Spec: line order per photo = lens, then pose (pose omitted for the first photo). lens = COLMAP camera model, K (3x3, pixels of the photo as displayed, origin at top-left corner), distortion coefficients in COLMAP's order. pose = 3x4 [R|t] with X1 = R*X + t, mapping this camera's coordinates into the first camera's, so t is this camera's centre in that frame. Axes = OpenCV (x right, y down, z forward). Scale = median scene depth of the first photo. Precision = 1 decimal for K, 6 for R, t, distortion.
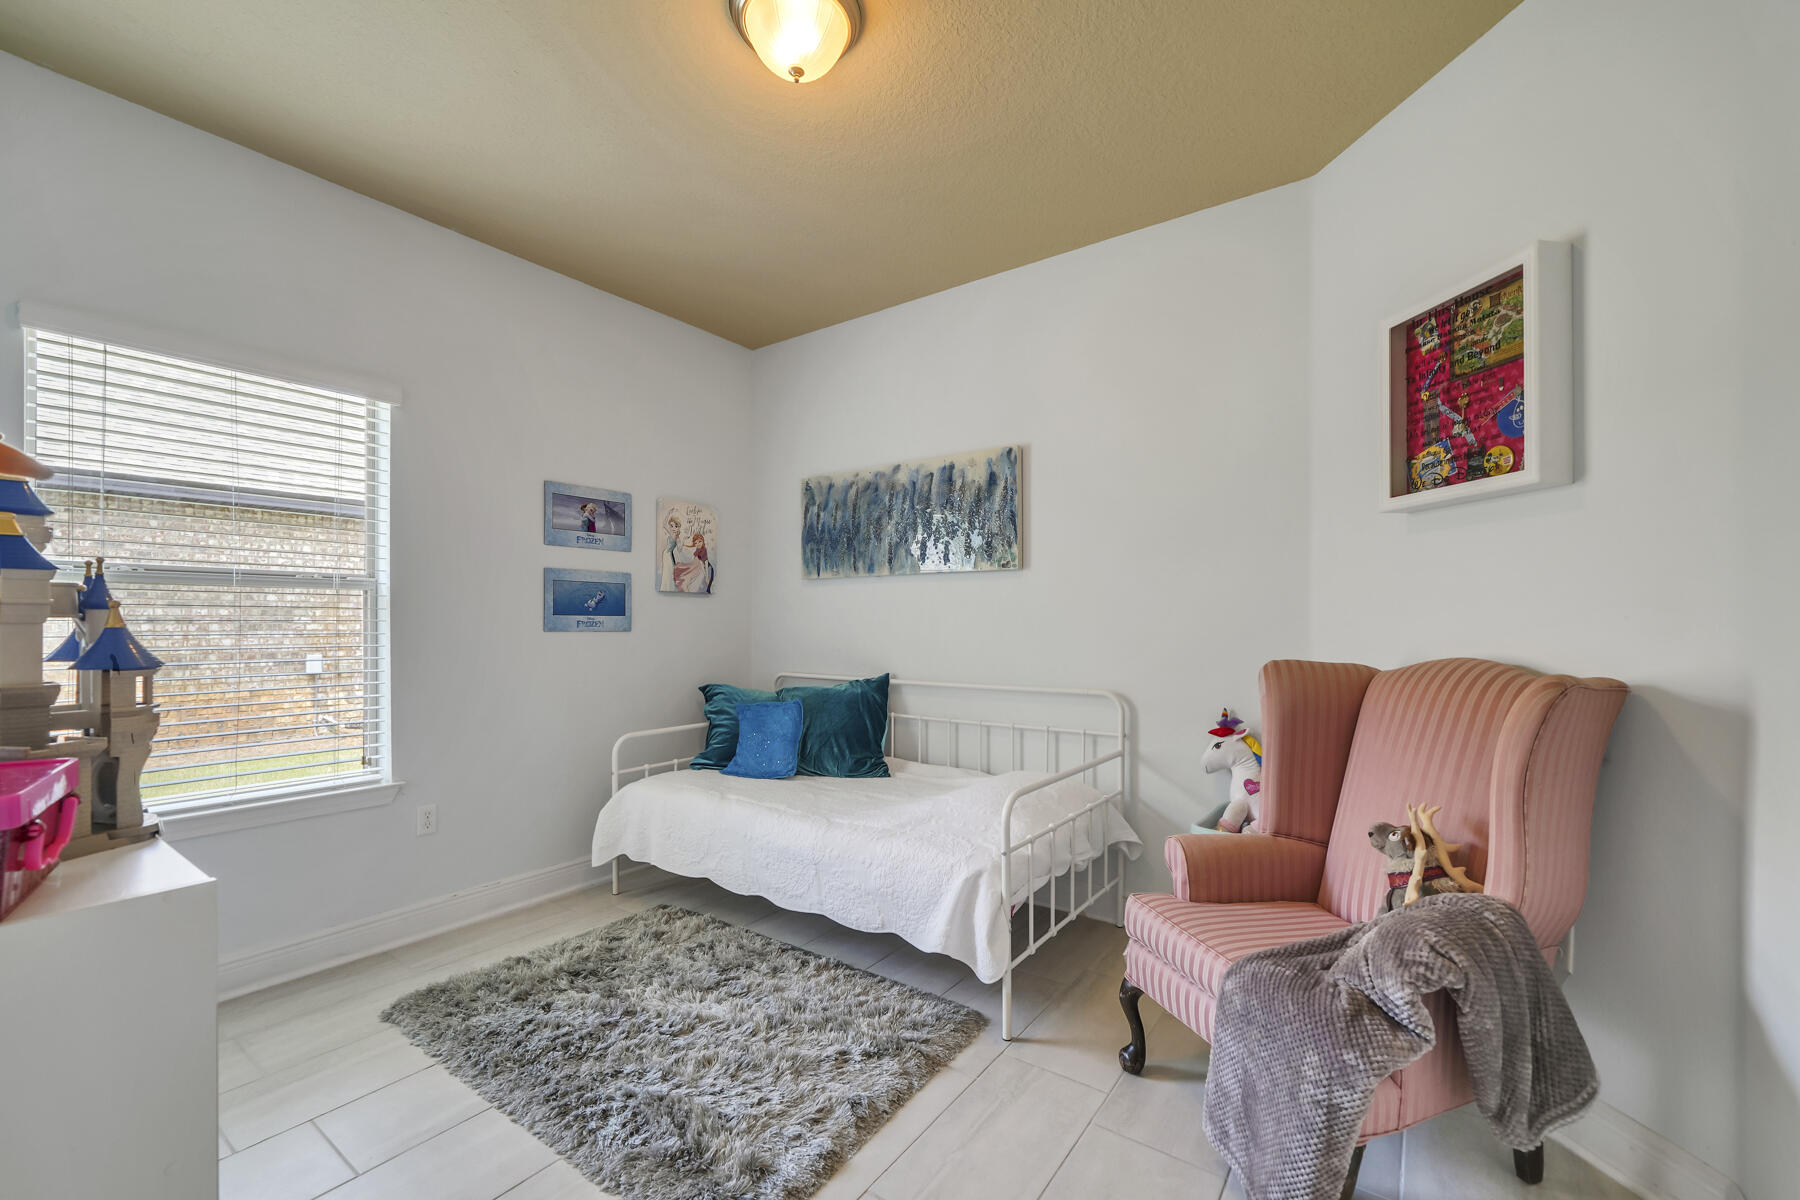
lens RADIAL K [[784.6, 0, 899.8], [0, 784.6, 613.3], [0, 0, 1]] dist [-0.000079, -0.000100]
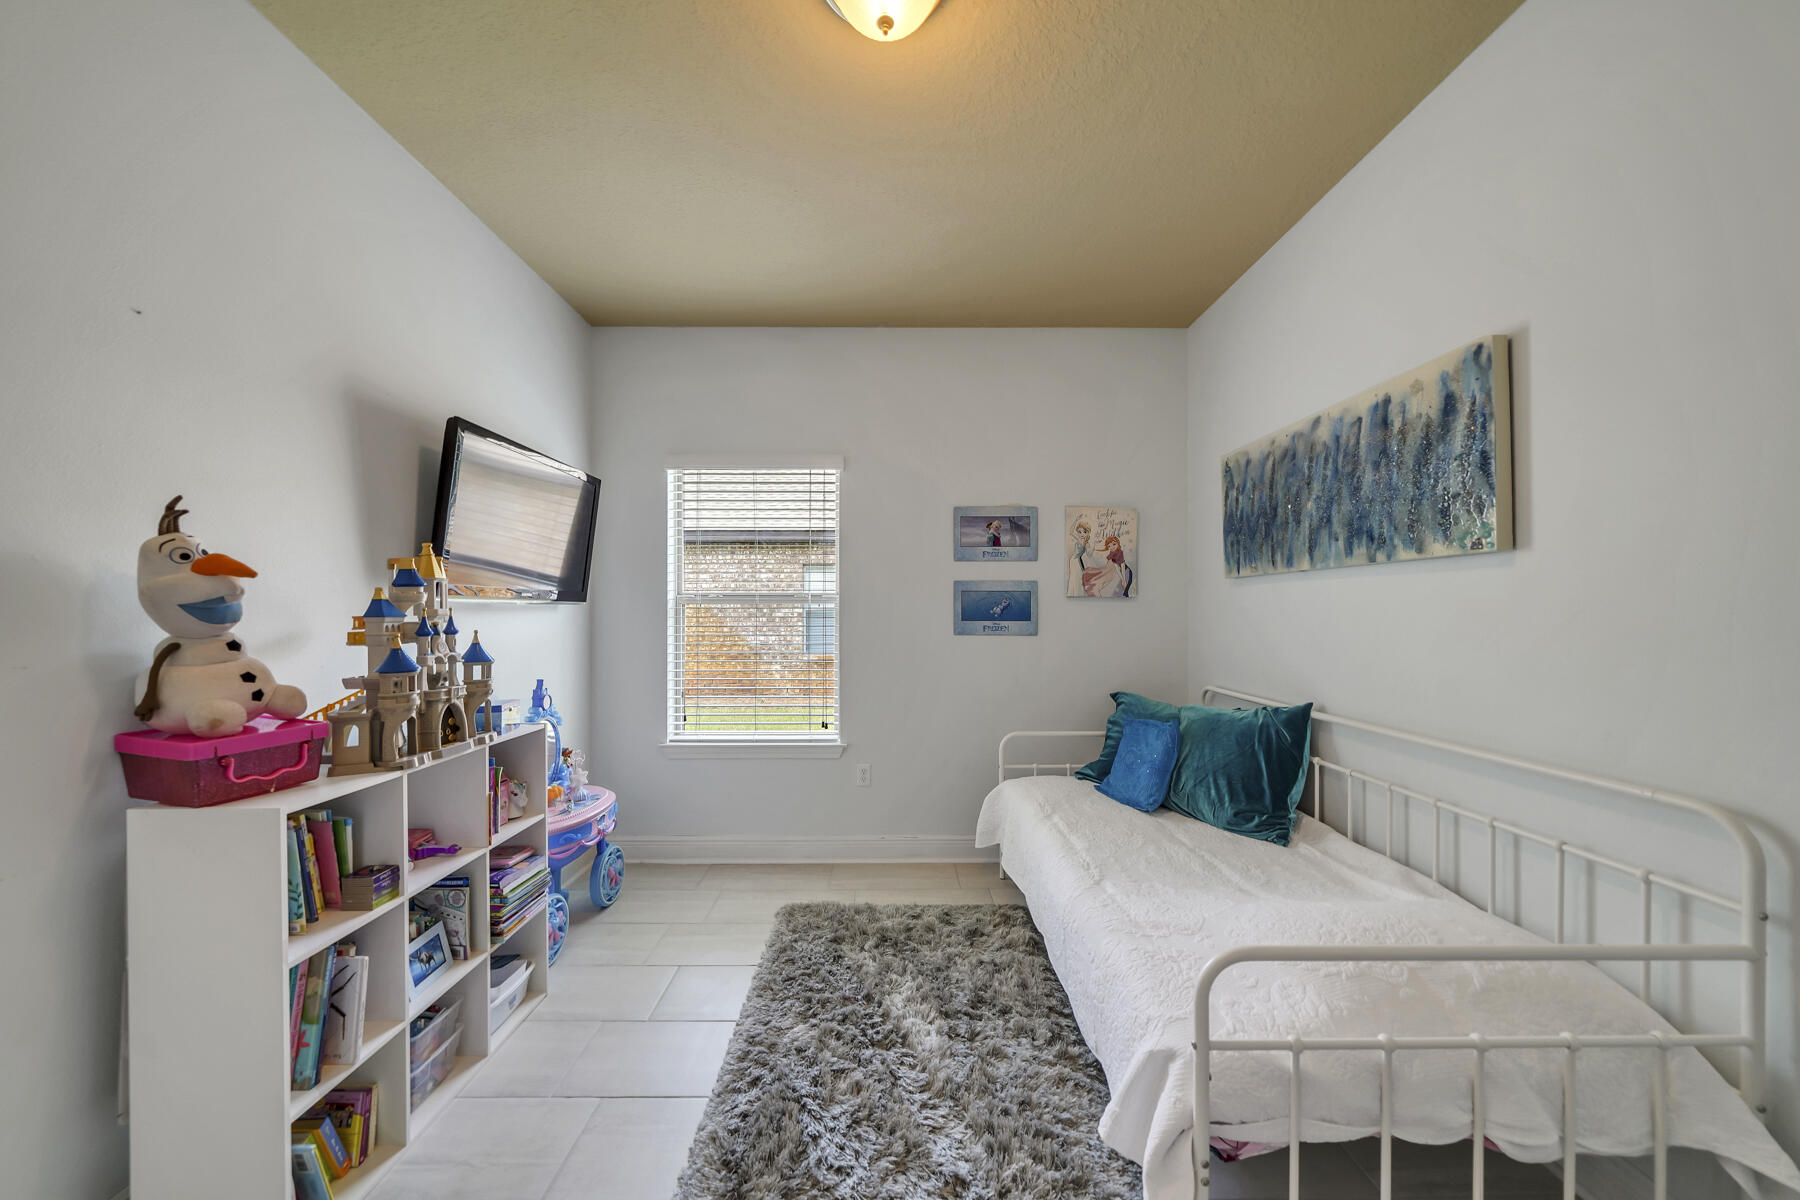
lens RADIAL K [[640.4, 0, 900.0], [0, 640.4, 600.0], [0, 0, 1]] dist [-0.001770, -0.000285]
pose [[0.565112, -0.013141, -0.824909, 0.279567], [0.012546, 0.999894, -0.007333, -0.021855], [0.824919, -0.006205, 0.565218, 0.365231]]
